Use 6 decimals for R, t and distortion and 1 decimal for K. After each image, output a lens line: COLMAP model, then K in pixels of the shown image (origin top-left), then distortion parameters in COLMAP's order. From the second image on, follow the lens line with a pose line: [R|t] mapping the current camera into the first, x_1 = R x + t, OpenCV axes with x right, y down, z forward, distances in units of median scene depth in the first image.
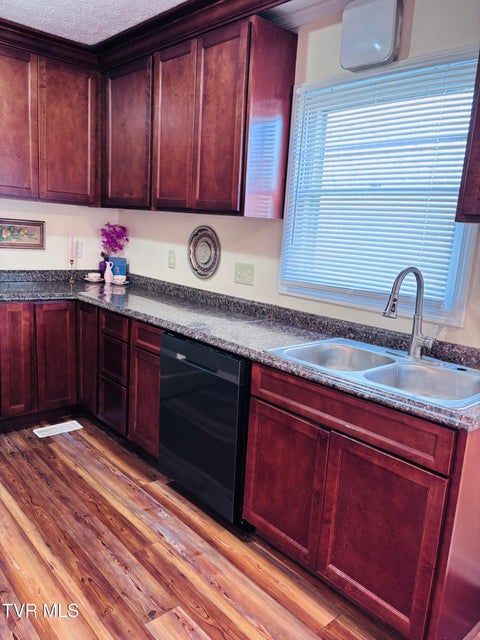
lens RADIAL K [[477.2, 0, 240.0], [0, 477.2, 320.0], [0, 0, 1]] dist [0.046944, -0.054952]
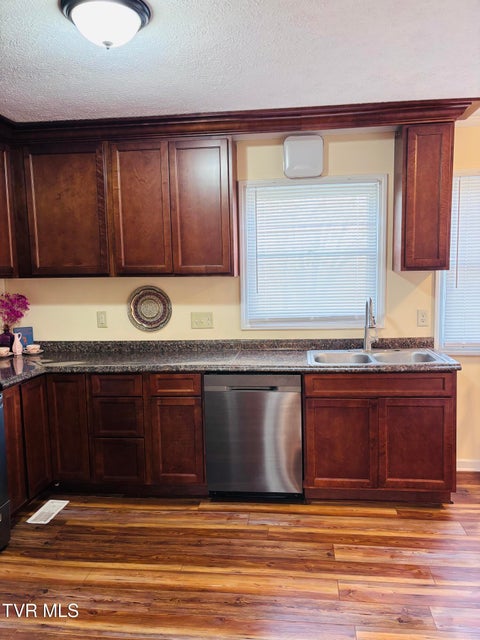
lens RADIAL K [[477.2, 0, 240.0], [0, 477.2, 320.0], [0, 0, 1]] dist [0.046944, -0.054952]
pose [[0.759139, -0.147811, 0.633924, -0.738127], [0.194623, 0.980869, -0.004358, -0.076896], [-0.621152, 0.126684, 0.773383, -0.022921]]
